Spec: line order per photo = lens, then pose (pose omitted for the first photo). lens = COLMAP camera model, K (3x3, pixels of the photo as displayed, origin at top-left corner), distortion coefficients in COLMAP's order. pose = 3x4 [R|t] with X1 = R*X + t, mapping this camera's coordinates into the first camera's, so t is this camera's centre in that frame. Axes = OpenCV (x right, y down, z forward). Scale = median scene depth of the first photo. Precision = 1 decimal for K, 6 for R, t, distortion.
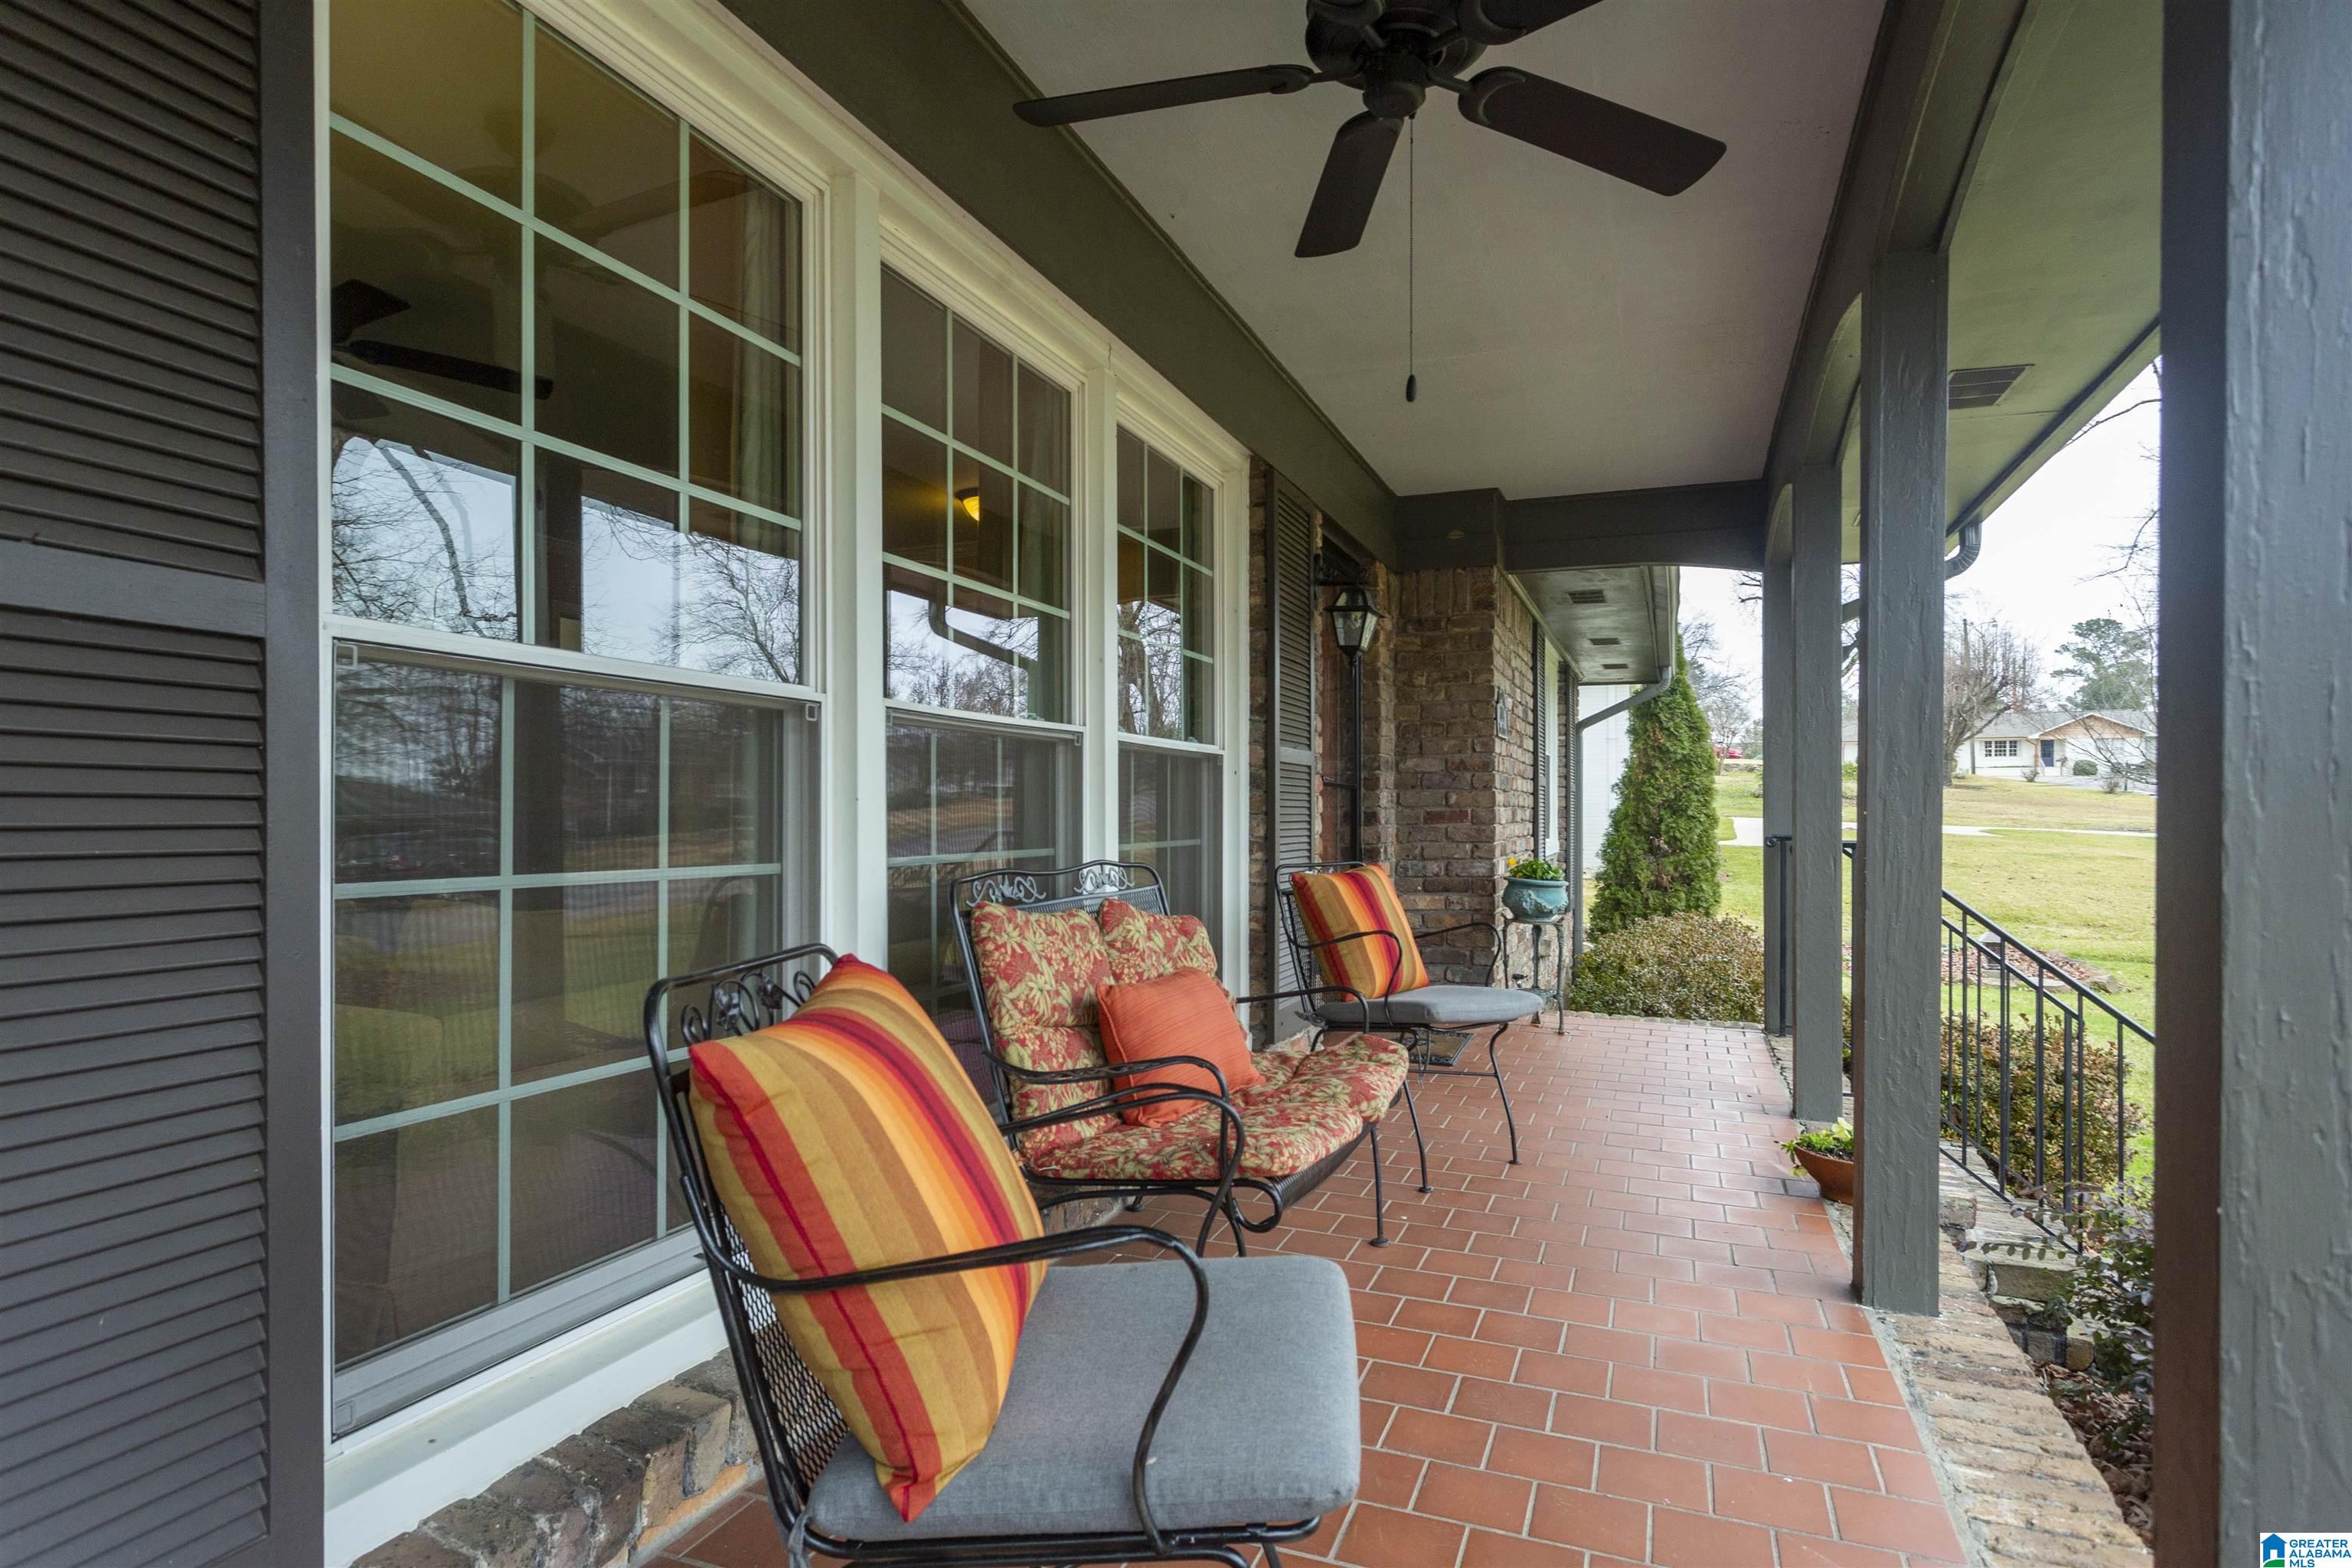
lens RADIAL K [[1289.7, 0, 1179.8], [0, 1289.7, 781.6], [0, 0, 1]] dist [-0.001040, -0.000584]
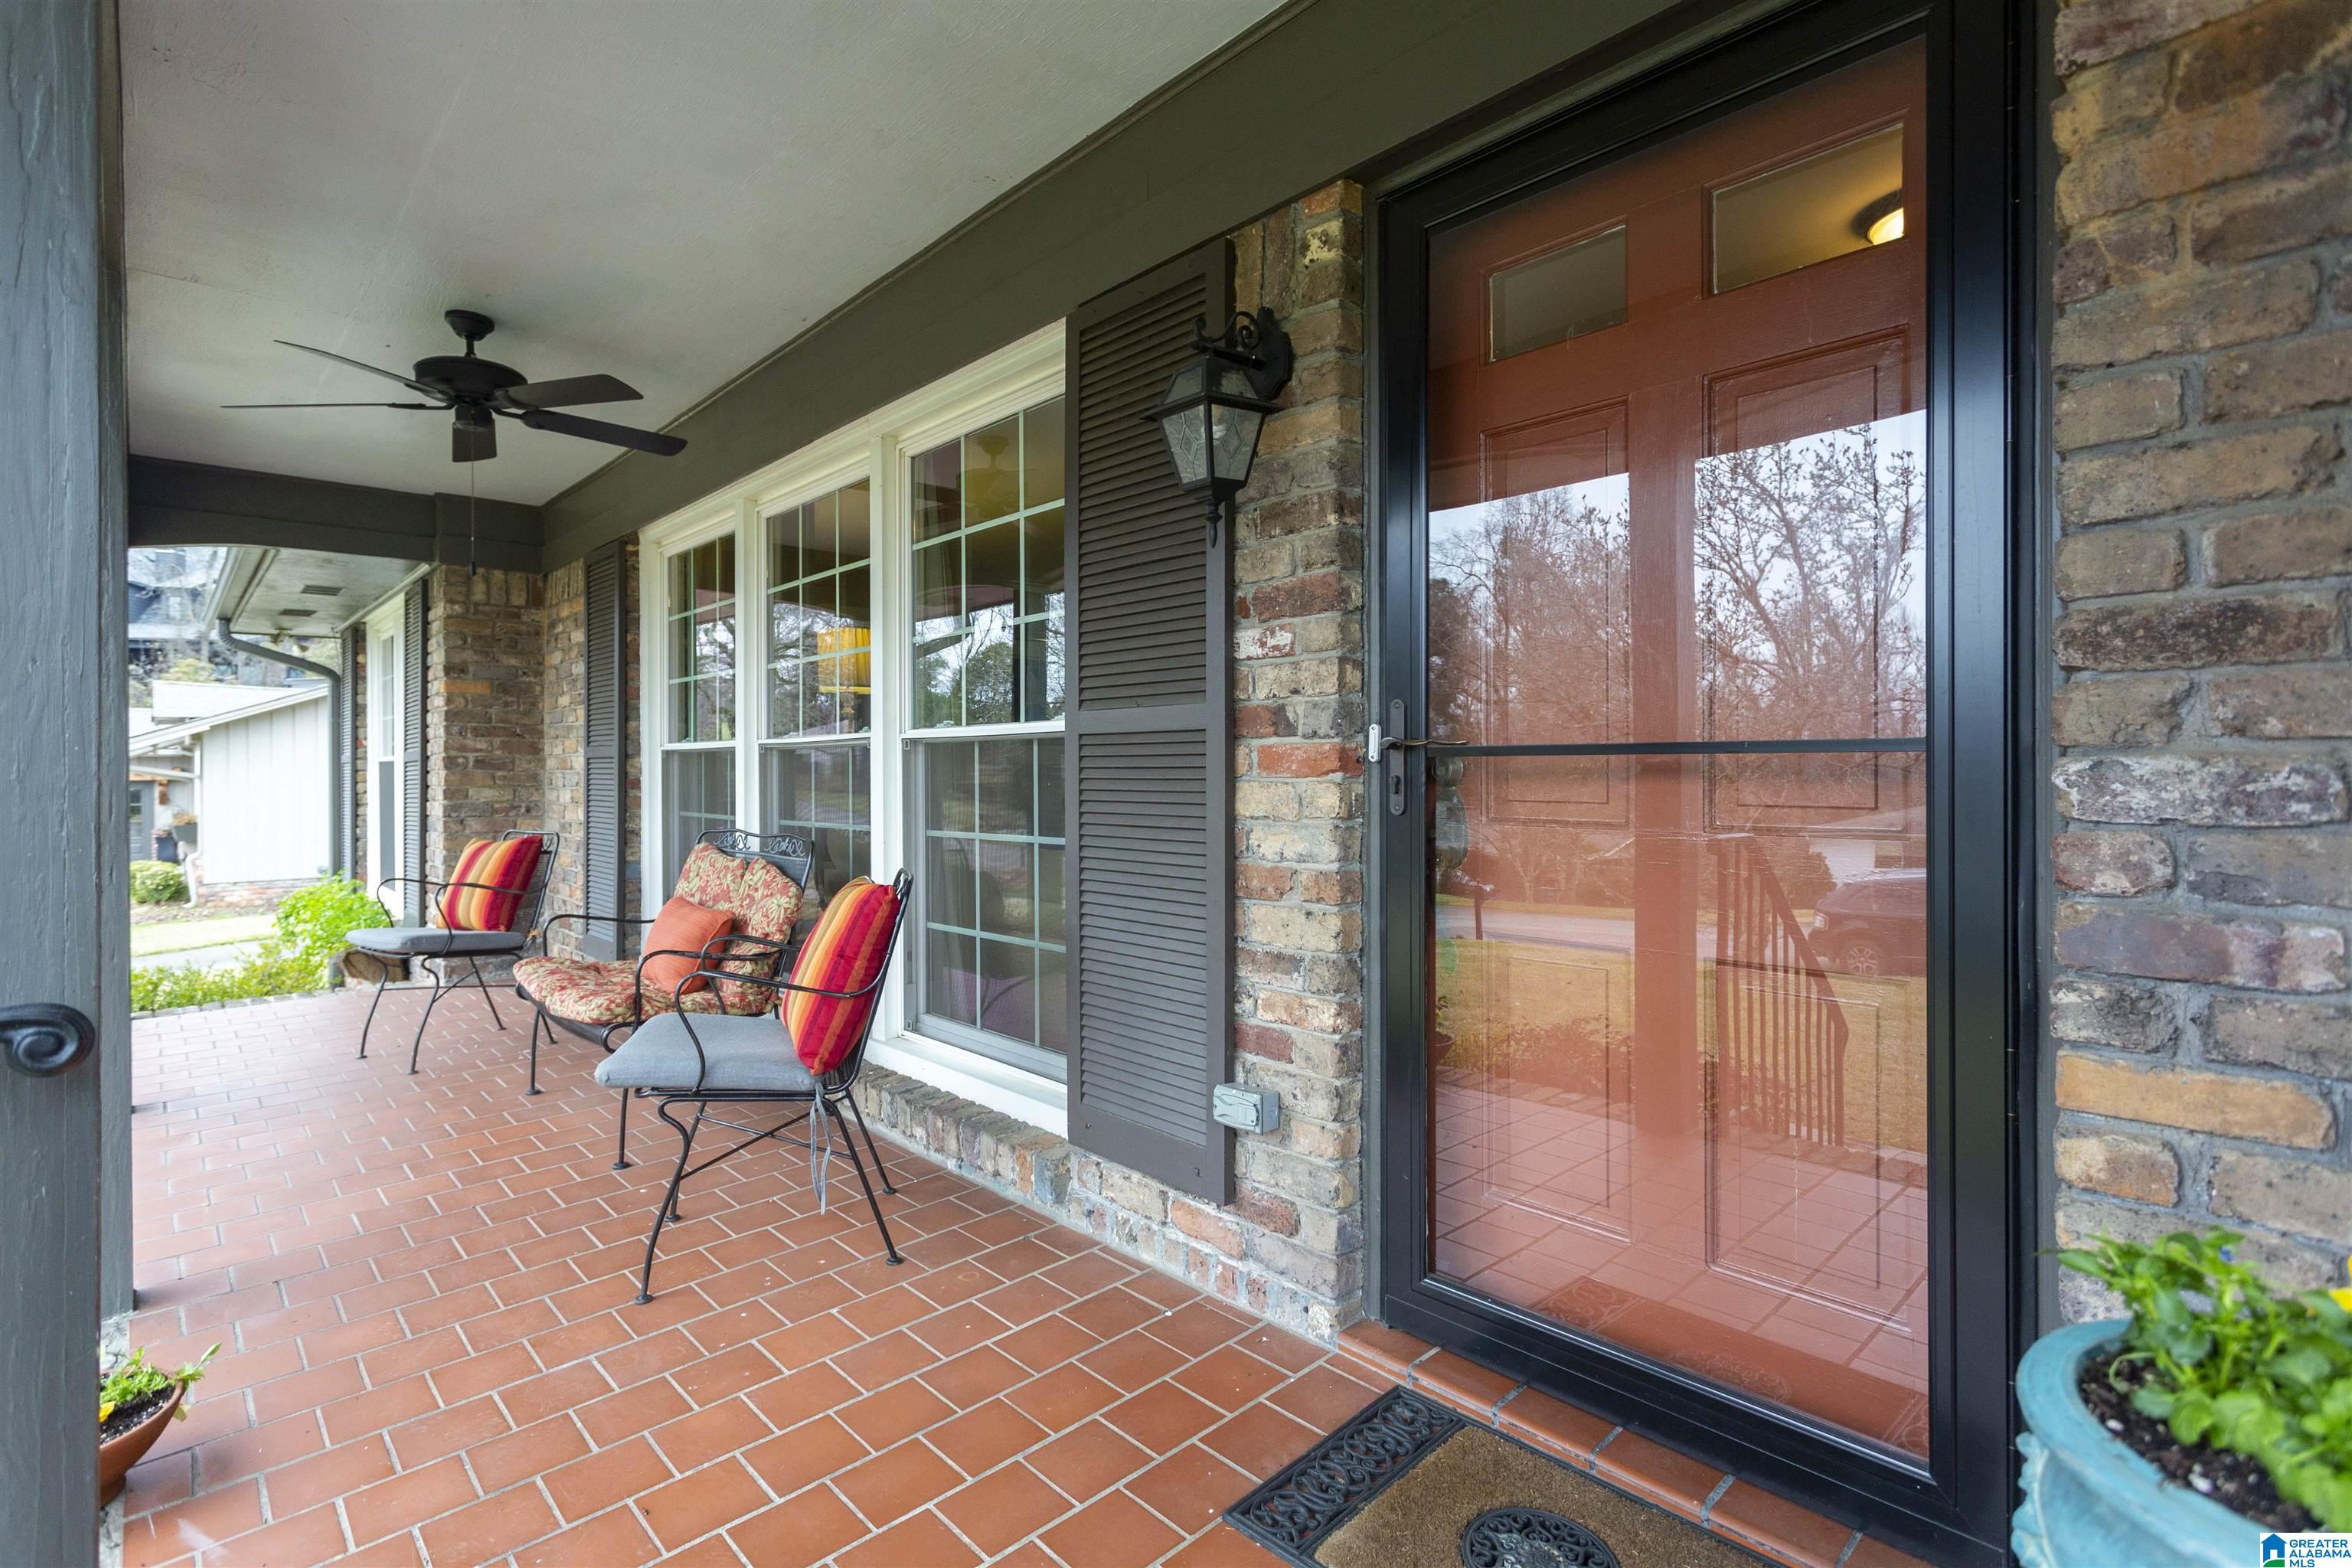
lens RADIAL K [[1105.5, 0, 1168.6], [0, 1105.5, 755.7], [0, 0, 1]] dist [0.000899, -0.000116]
pose [[-0.415597, -0.002934, -0.909544, 0.864314], [0.027693, 0.999490, -0.015878, 0.008708], [0.909127, -0.031787, -0.415304, 1.863065]]
